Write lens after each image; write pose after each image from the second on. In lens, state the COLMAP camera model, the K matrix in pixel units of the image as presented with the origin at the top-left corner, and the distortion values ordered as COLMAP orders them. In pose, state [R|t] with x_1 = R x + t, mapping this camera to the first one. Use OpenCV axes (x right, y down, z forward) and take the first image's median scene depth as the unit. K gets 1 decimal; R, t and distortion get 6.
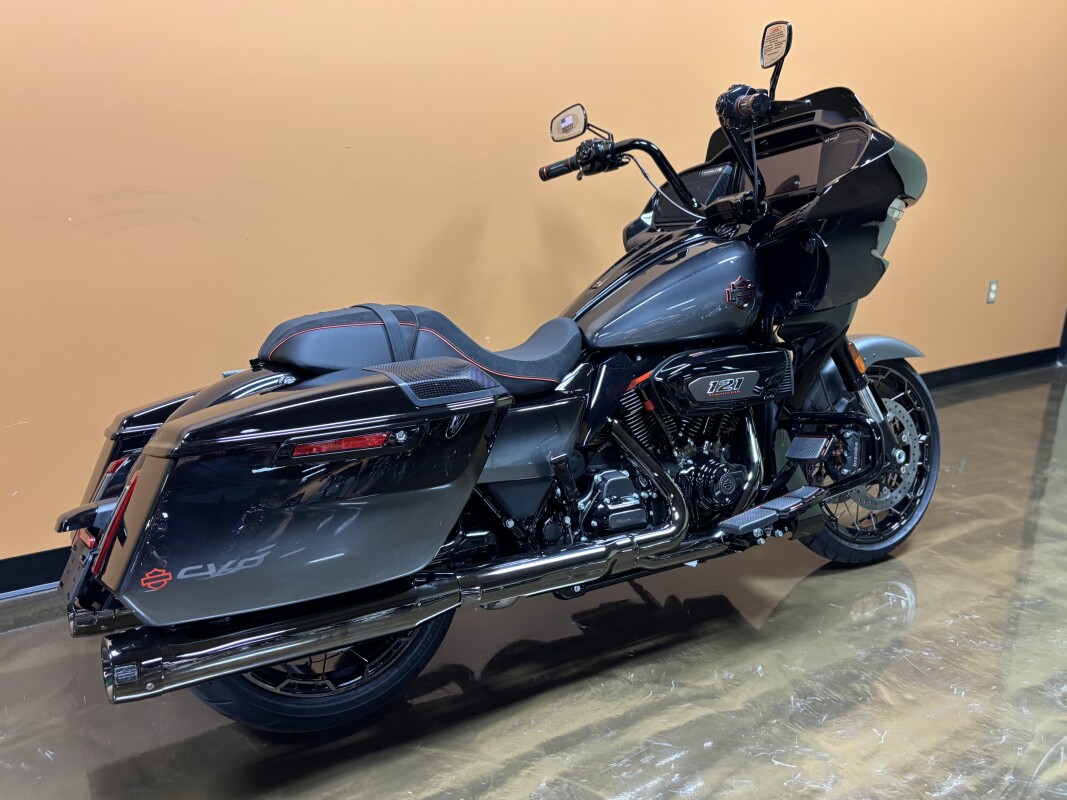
lens RADIAL K [[999.8, 0, 533.5], [0, 999.8, 400.0], [0, 0, 1]] dist [-0.002648, 0.003576]
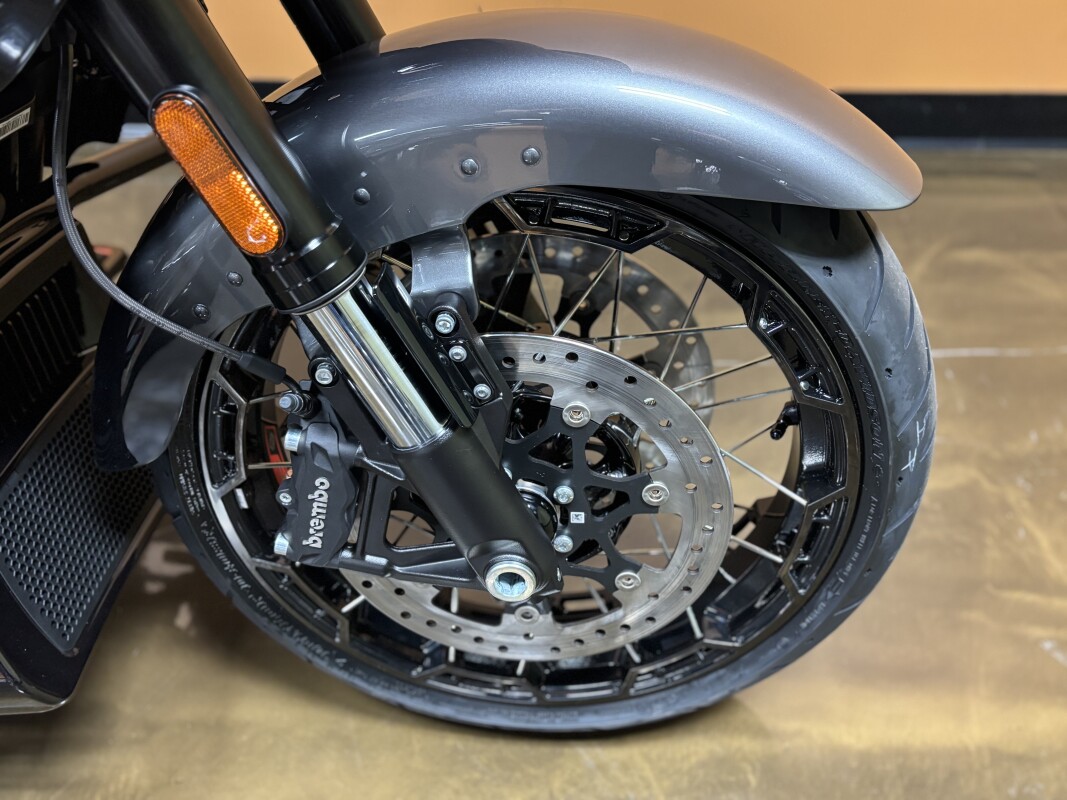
lens RADIAL K [[999.8, 0, 533.5], [0, 999.8, 400.0], [0, 0, 1]] dist [-0.002648, 0.003576]
pose [[0.822191, 0.411833, -0.392932, 0.542516], [-0.152519, 0.824460, 0.544981, -0.145162], [0.548398, -0.388149, 0.740676, 0.997317]]
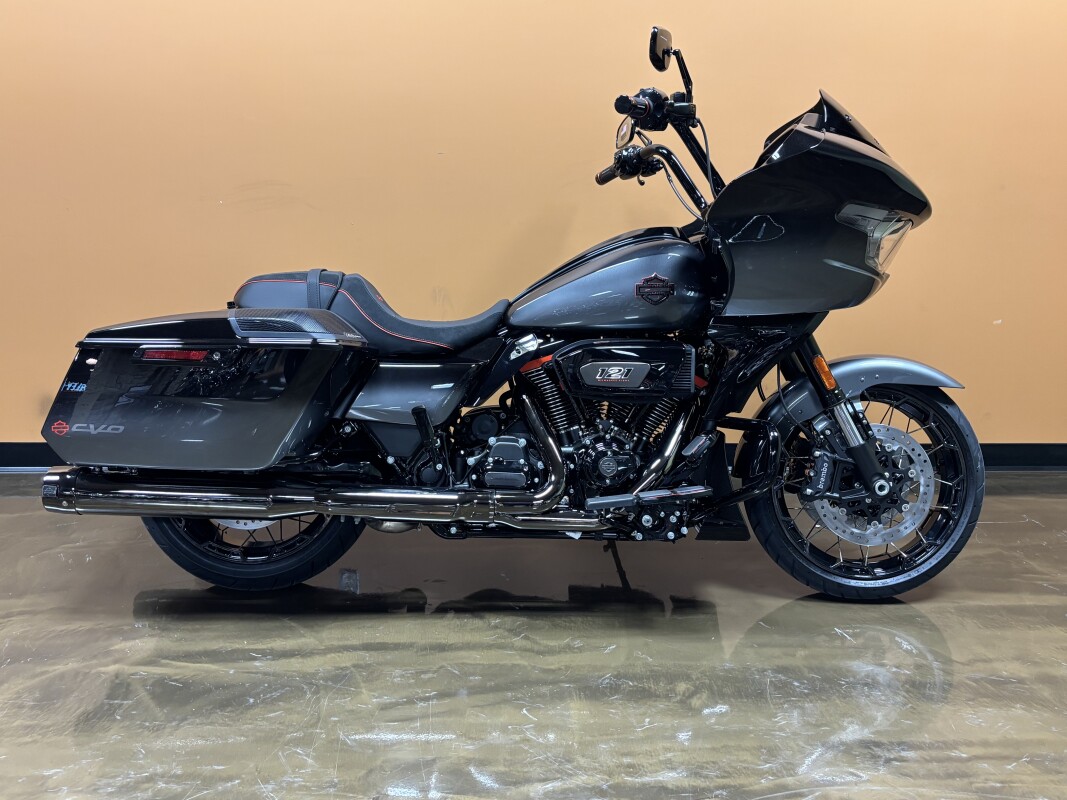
lens RADIAL K [[999.8, 0, 533.5], [0, 999.8, 400.0], [0, 0, 1]] dist [-0.002648, 0.003576]
pose [[0.854651, 0.126662, -0.503516, 0.654858], [-0.142657, 0.989749, 0.006835, 0.018780], [0.499220, 0.065989, 0.863959, 0.044382]]
